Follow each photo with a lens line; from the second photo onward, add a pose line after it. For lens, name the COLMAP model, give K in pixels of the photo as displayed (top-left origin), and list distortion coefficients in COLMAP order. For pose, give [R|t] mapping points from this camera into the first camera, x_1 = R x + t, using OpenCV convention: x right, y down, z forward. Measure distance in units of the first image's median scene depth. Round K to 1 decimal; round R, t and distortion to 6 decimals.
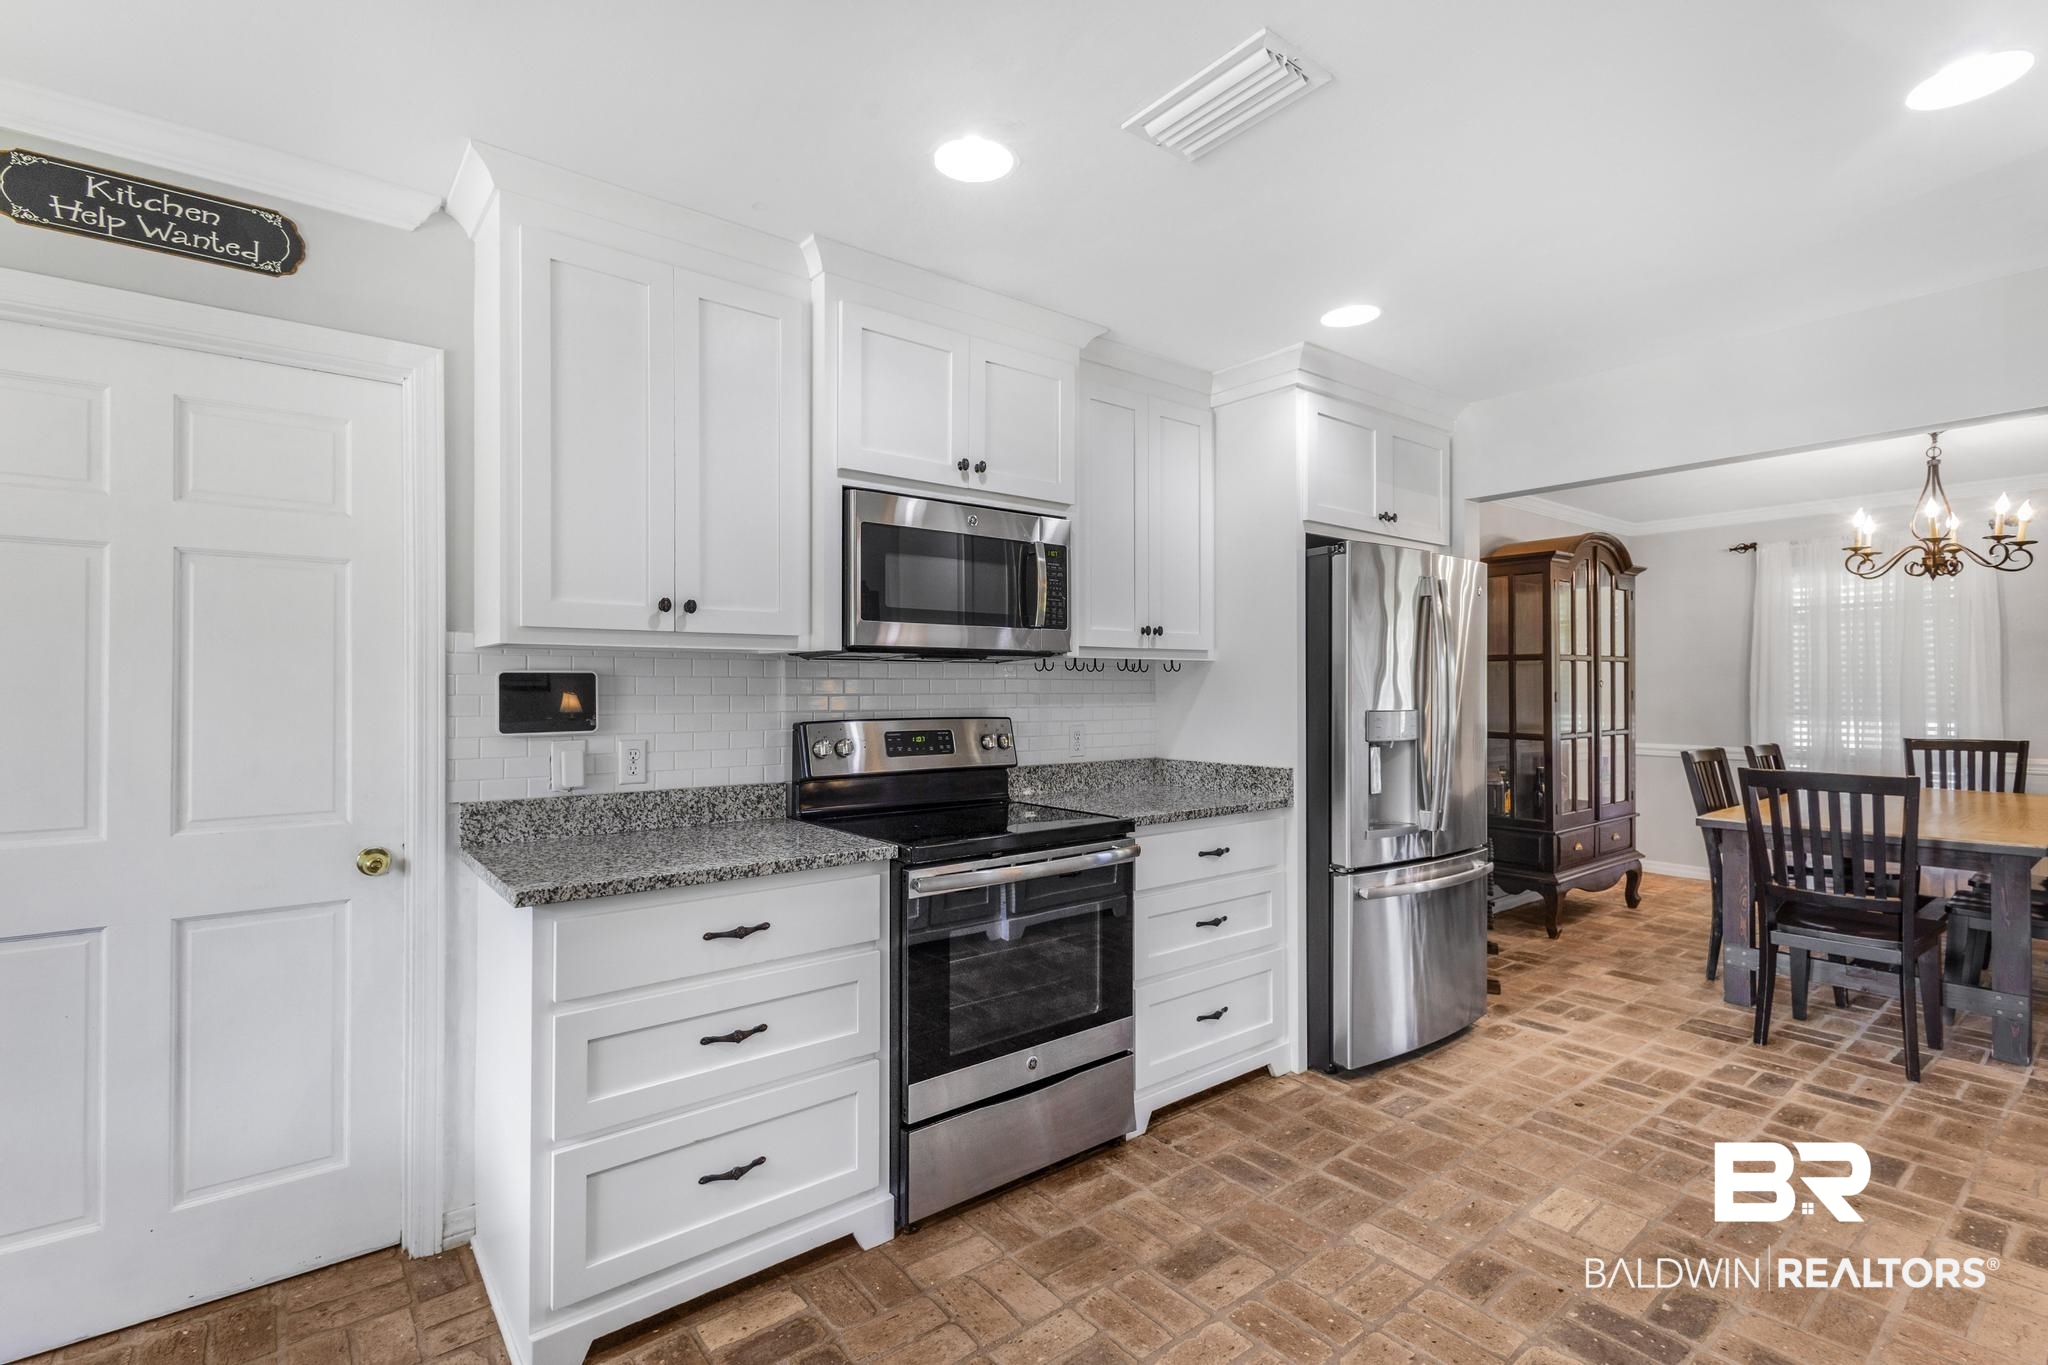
lens RADIAL K [[945.9, 0, 1017.6], [0, 945.9, 677.8], [0, 0, 1]] dist [0.013523, -0.005131]
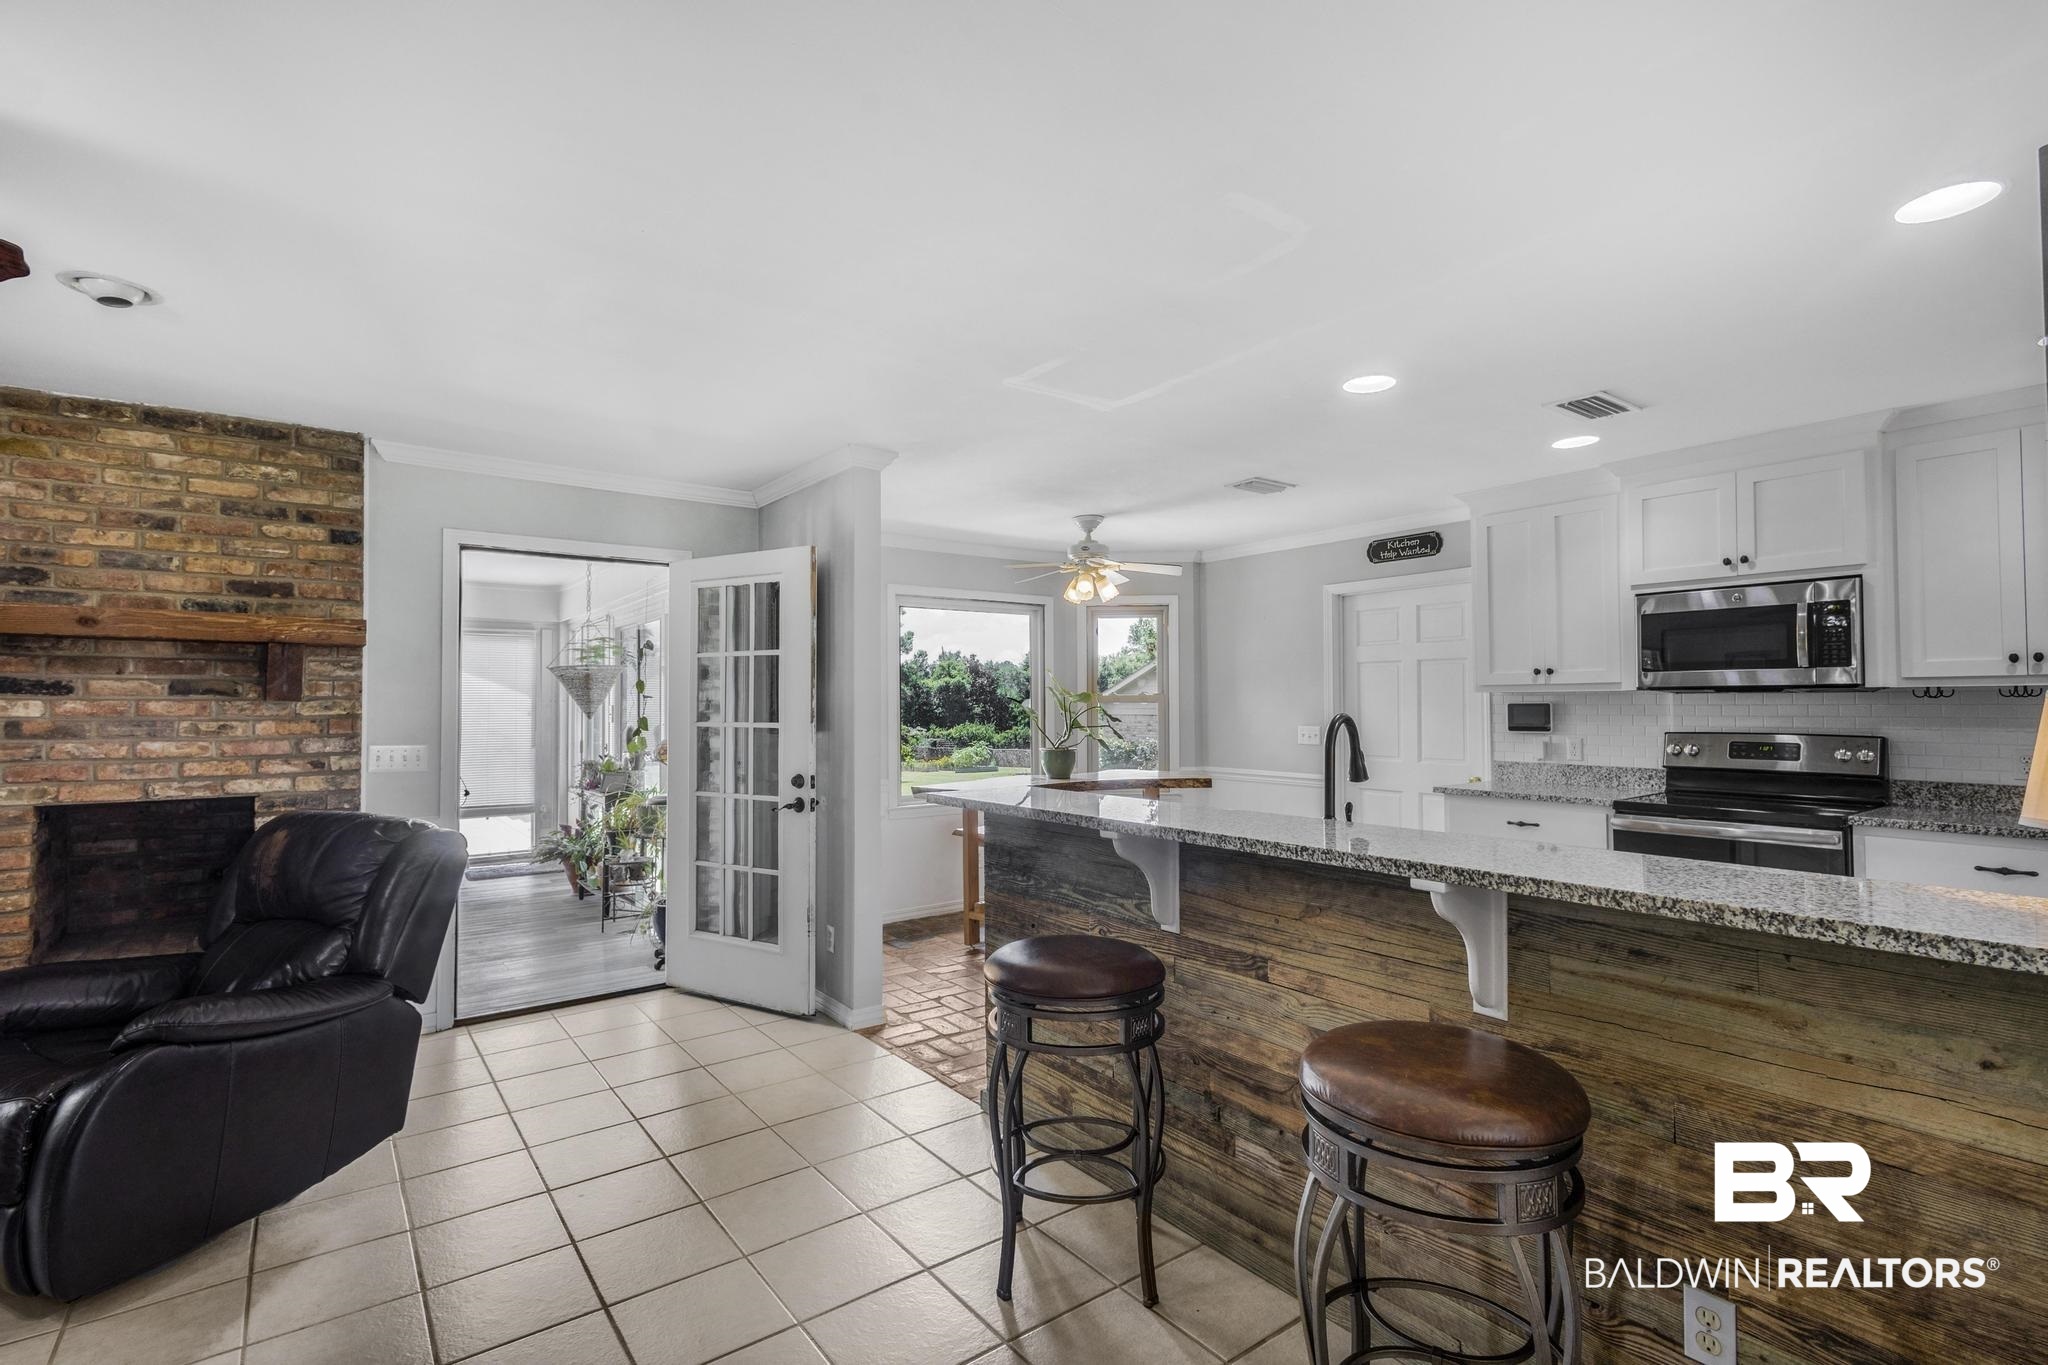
lens RADIAL K [[945.9, 0, 1020.3], [0, 945.9, 684.3], [0, 0, 1]] dist [0.013523, -0.005131]
pose [[-0.022611, -0.022223, -0.999497, 1.570057], [0.011680, 0.999679, -0.022491, -0.013754], [0.999676, -0.012183, -0.022344, -0.083441]]
